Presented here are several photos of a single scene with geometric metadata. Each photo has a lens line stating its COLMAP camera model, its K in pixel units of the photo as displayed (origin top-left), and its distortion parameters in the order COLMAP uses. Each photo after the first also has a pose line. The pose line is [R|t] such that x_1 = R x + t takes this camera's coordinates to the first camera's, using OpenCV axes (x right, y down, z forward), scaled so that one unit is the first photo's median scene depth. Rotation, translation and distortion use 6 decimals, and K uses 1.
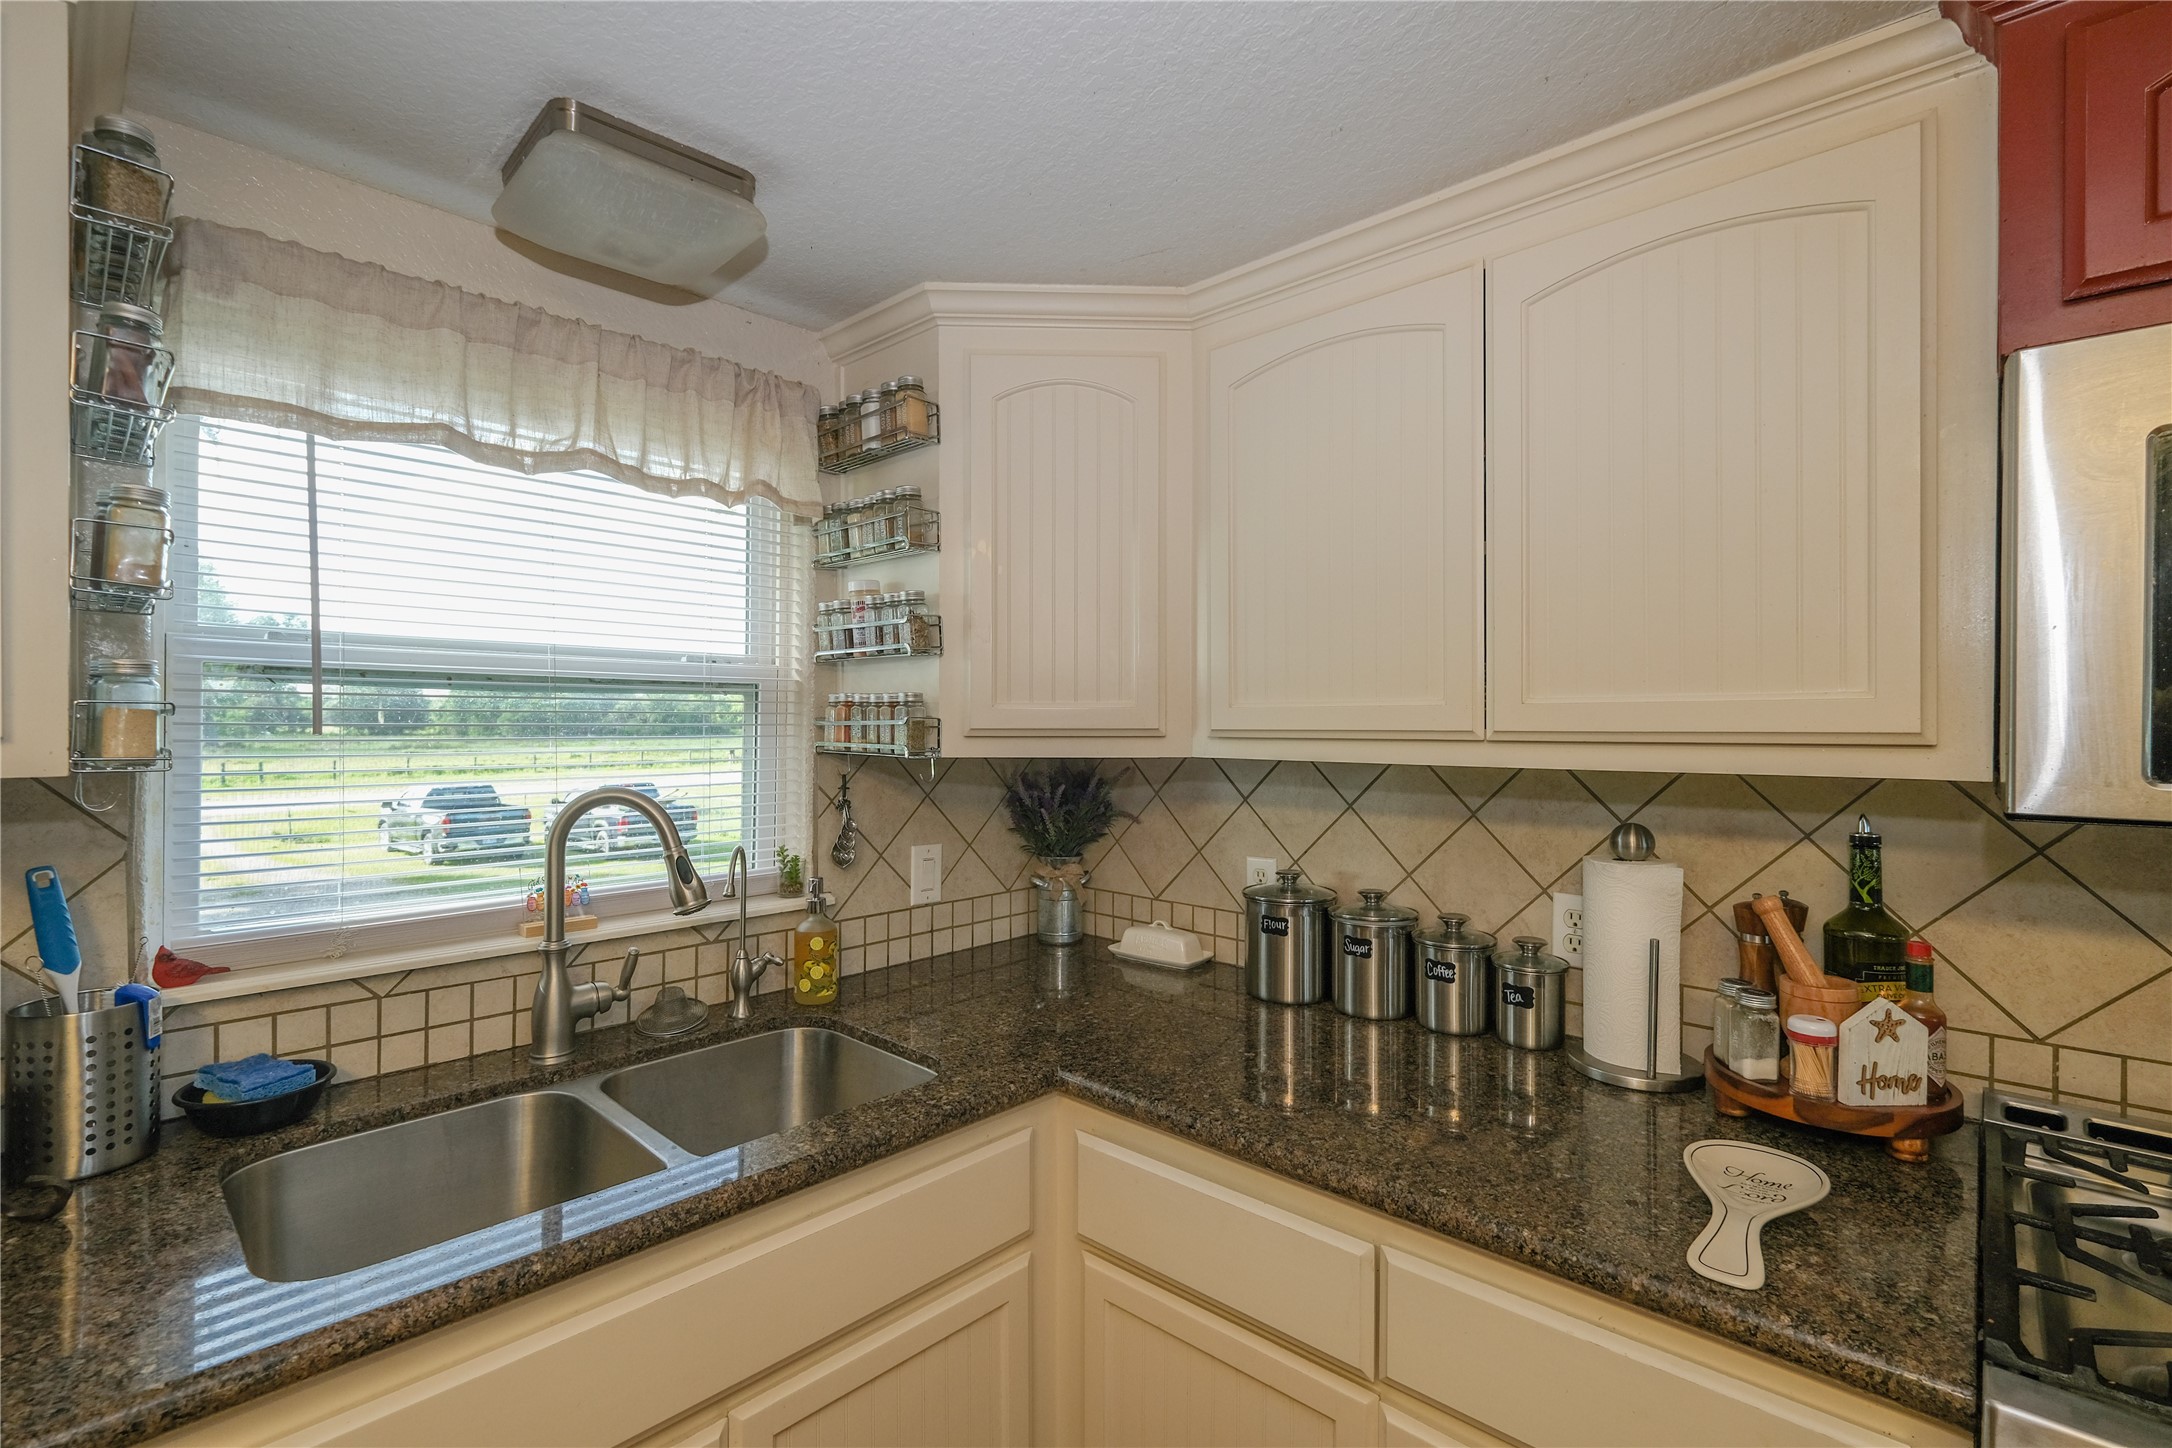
lens RADIAL K [[960.6, 0, 1086.0], [0, 960.6, 724.0], [0, 0, 1]] dist [-0.001533, -0.000290]
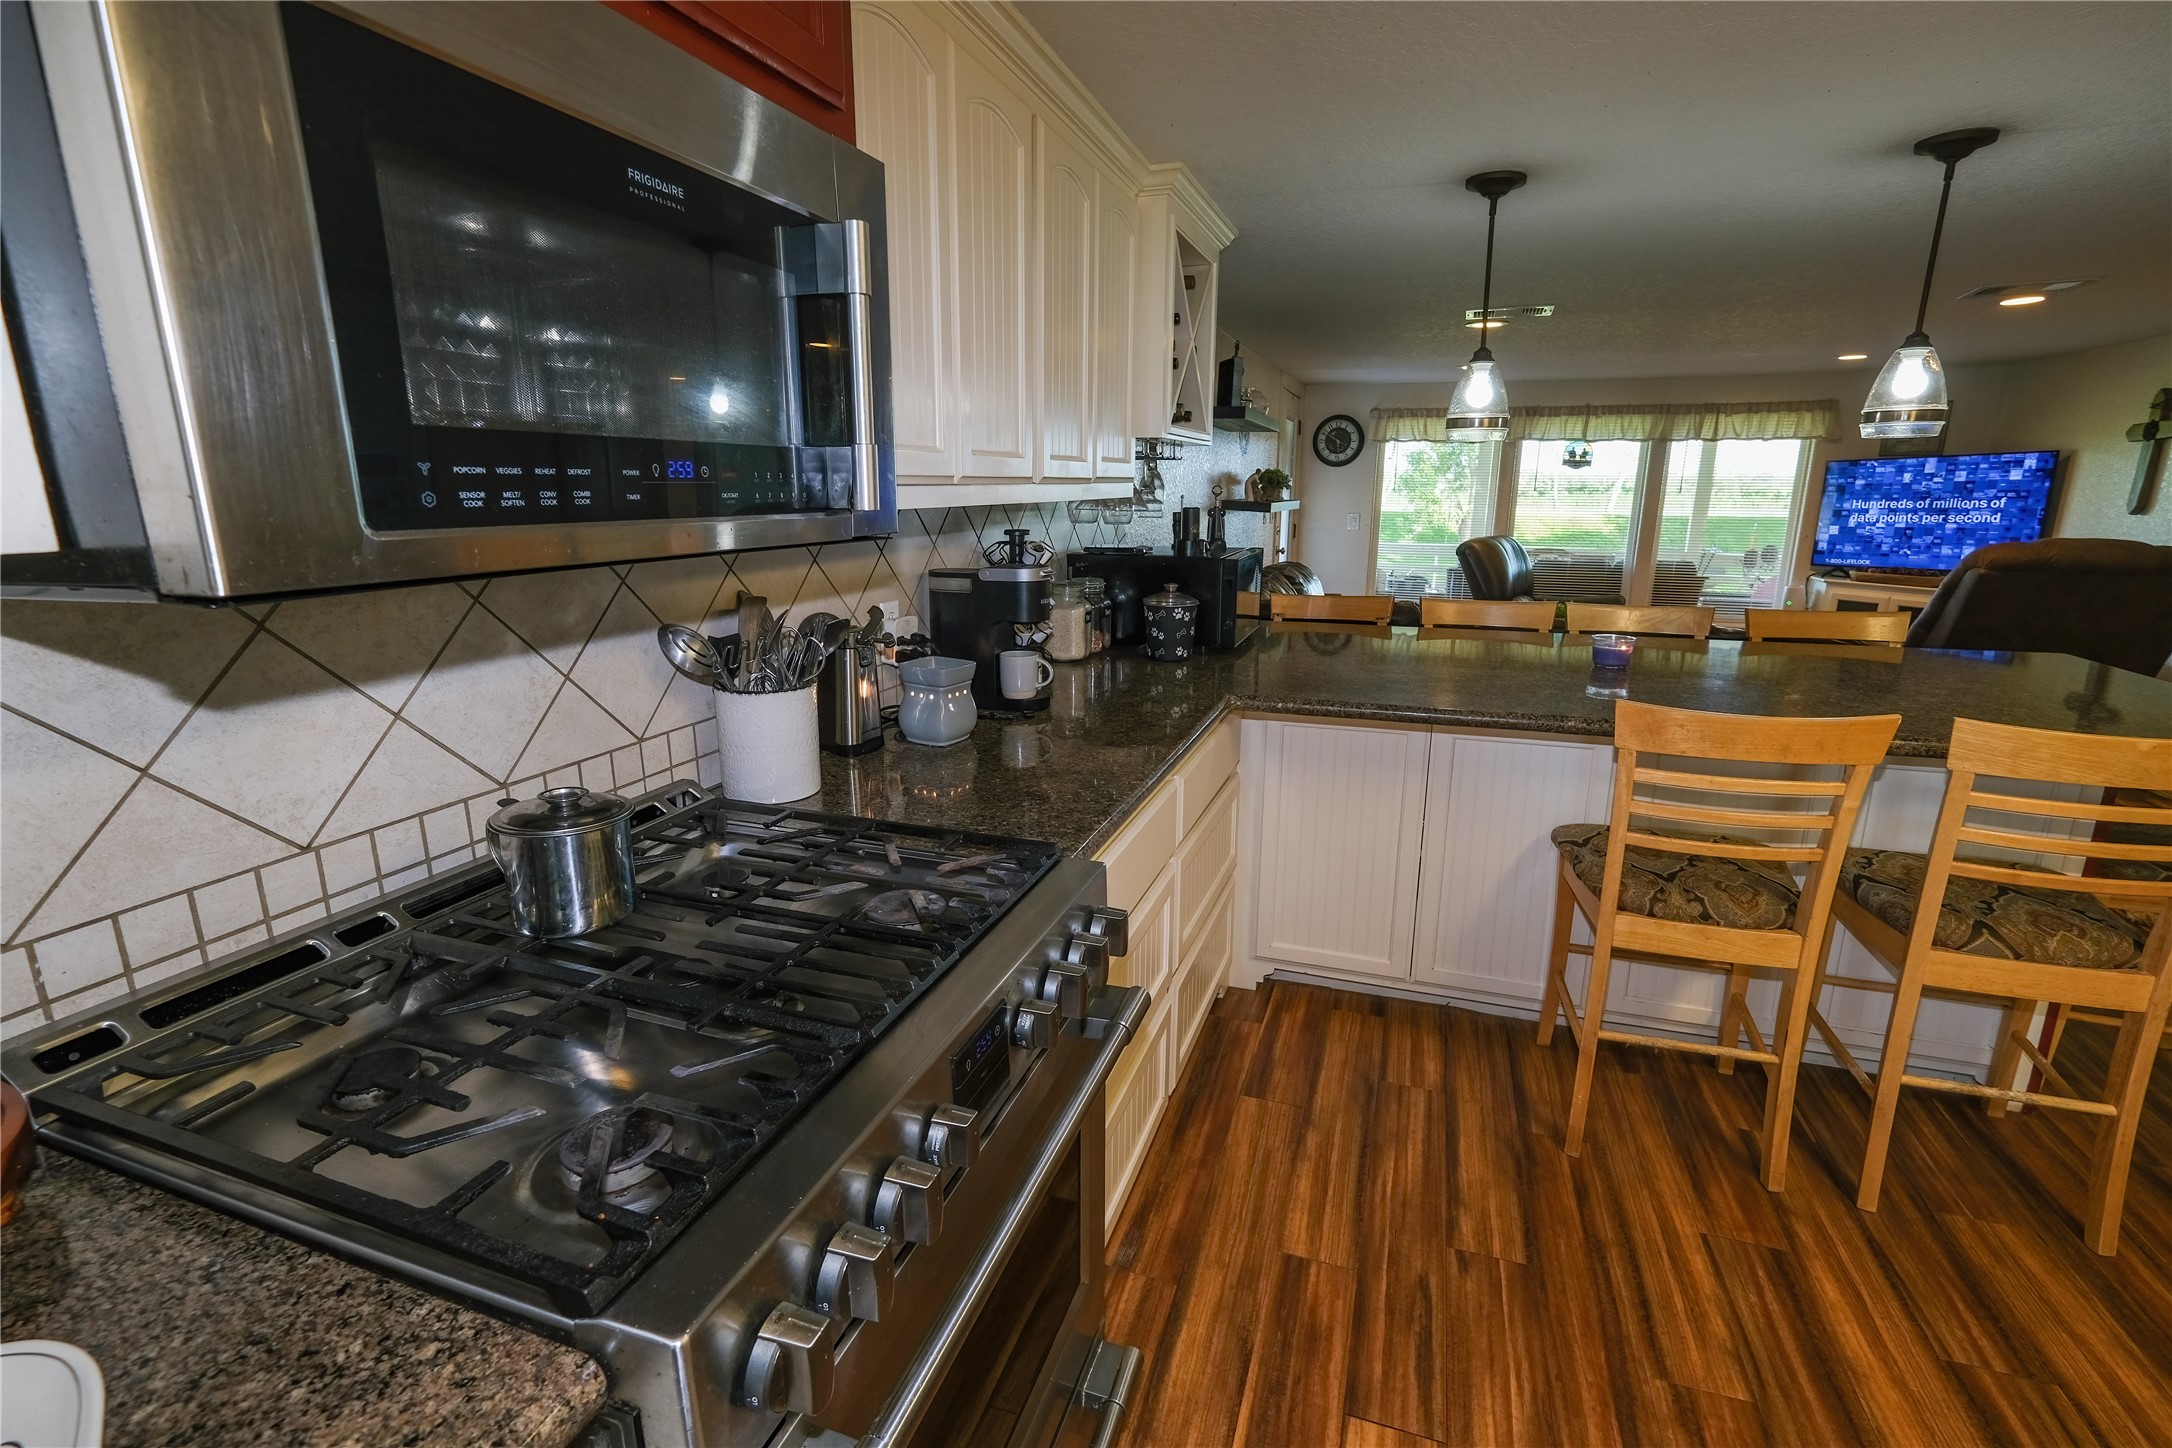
lens RADIAL K [[973.3, 0, 1090.0], [0, 973.3, 724.4], [0, 0, 1]] dist [-0.002317, 0.000380]
pose [[-0.400350, -0.224749, 0.888374, 0.093025], [-0.000445, 0.969504, 0.245074, 0.010274], [-0.916362, 0.097720, -0.388241, 0.382593]]
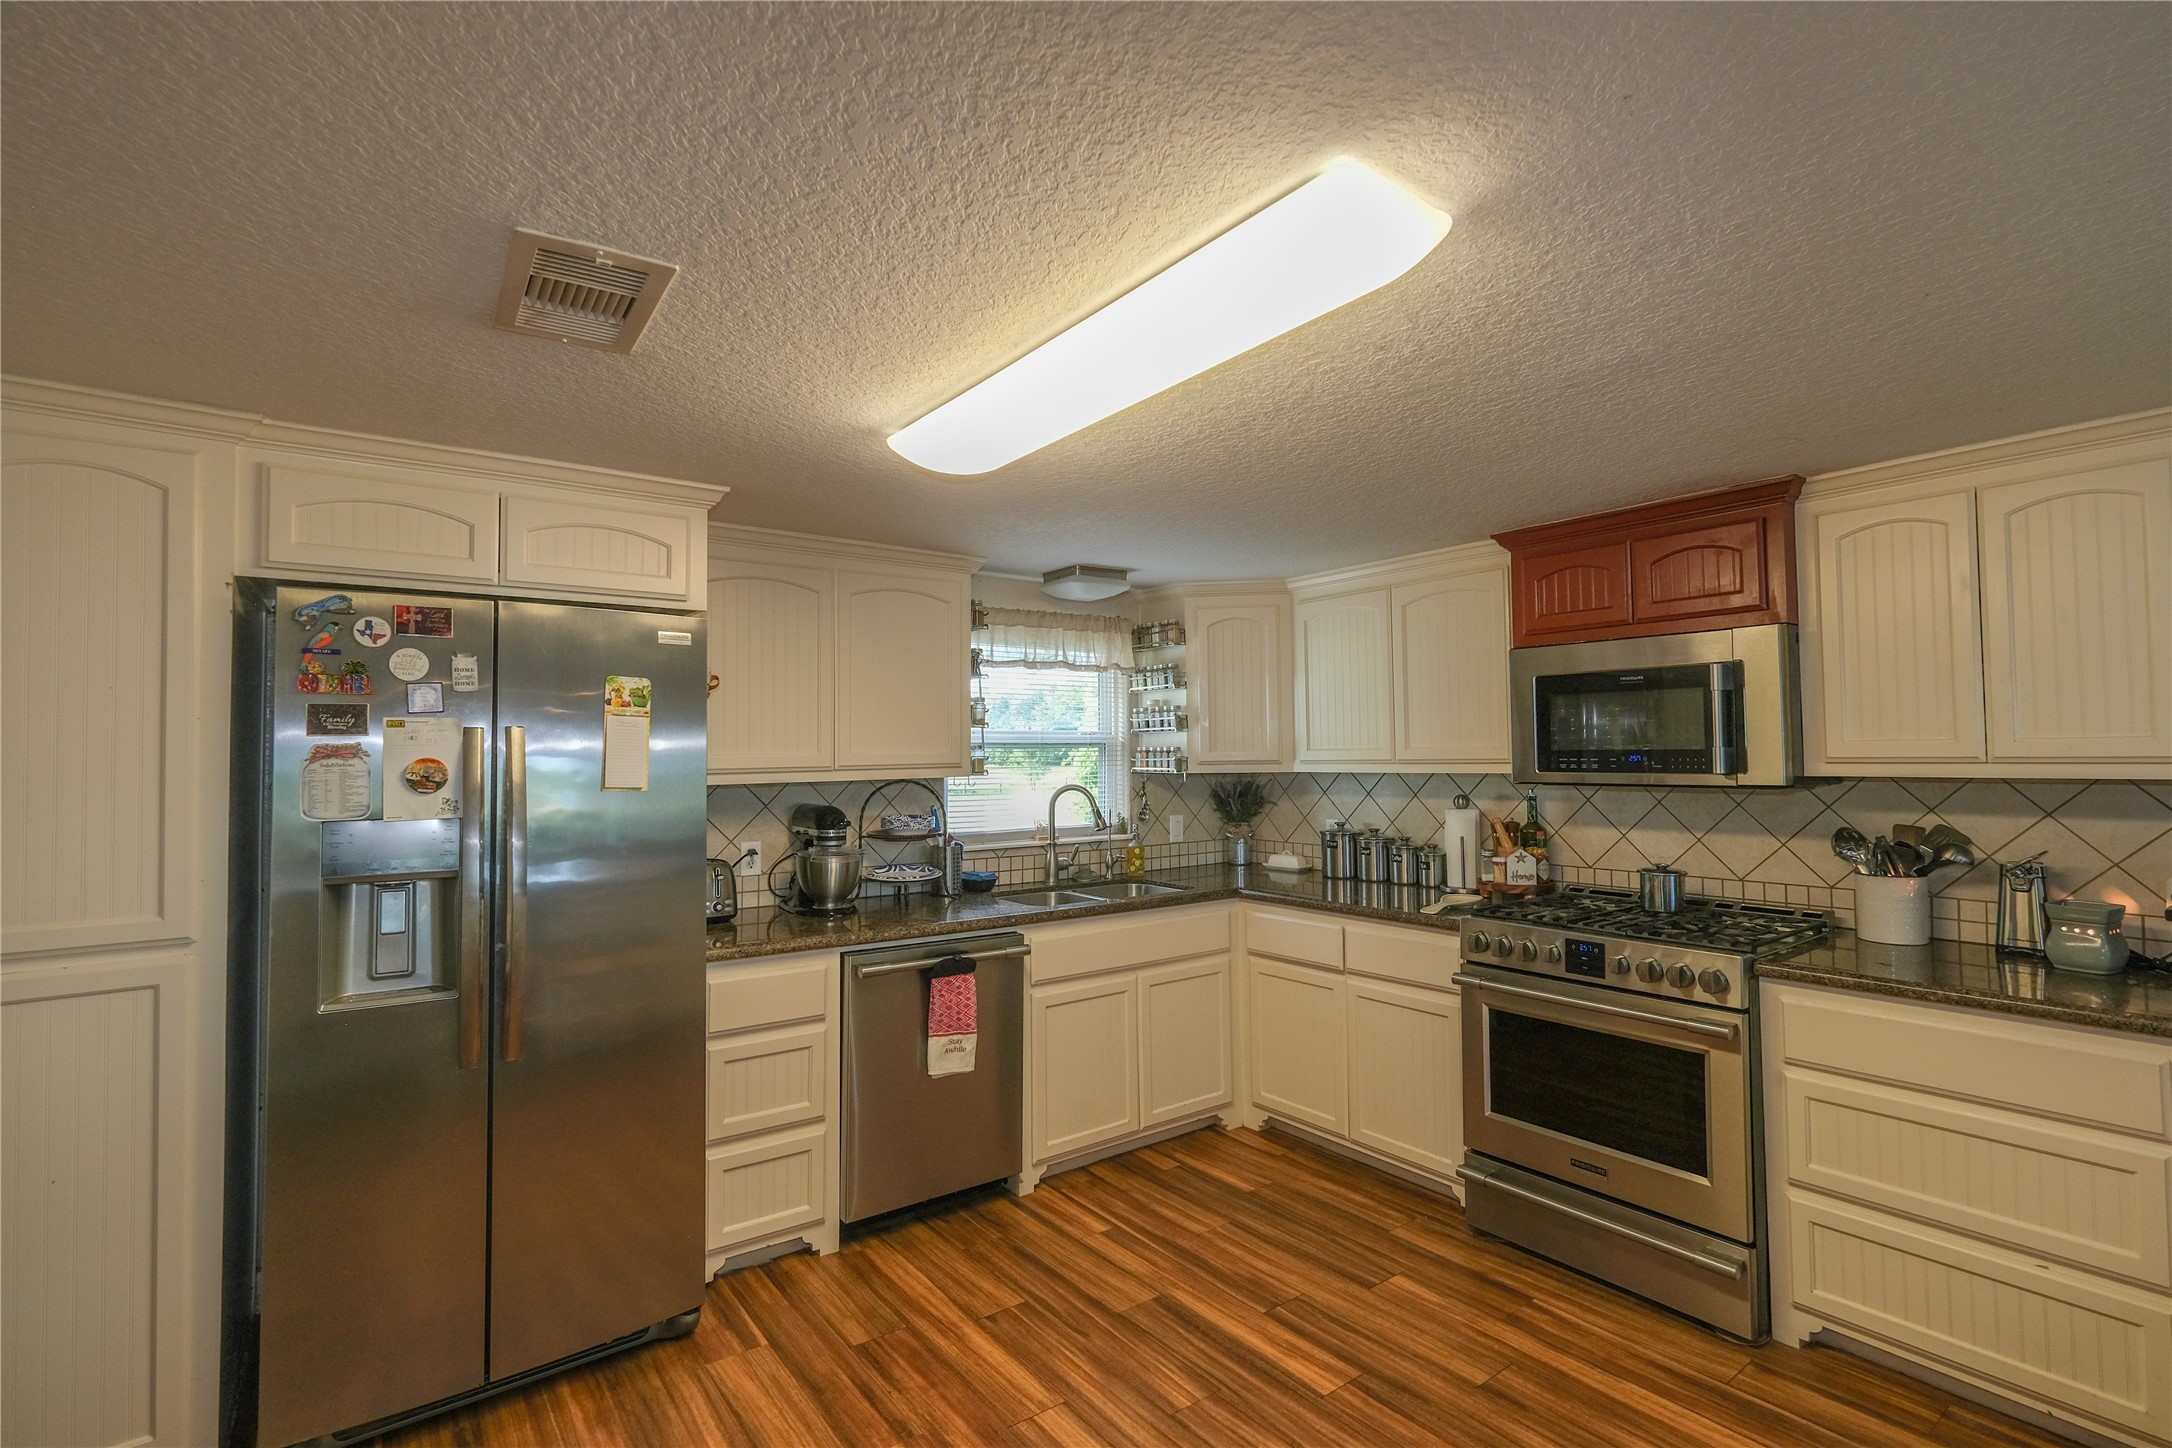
lens RADIAL K [[980.2, 0, 1081.9], [0, 980.2, 725.0], [0, 0, 1]] dist [-0.002315, -0.000758]
pose [[0.982686, -0.019173, -0.184285, 0.042846], [0.013128, 0.999337, -0.033967, -0.006262], [0.184814, 0.030960, 0.982286, -1.439517]]
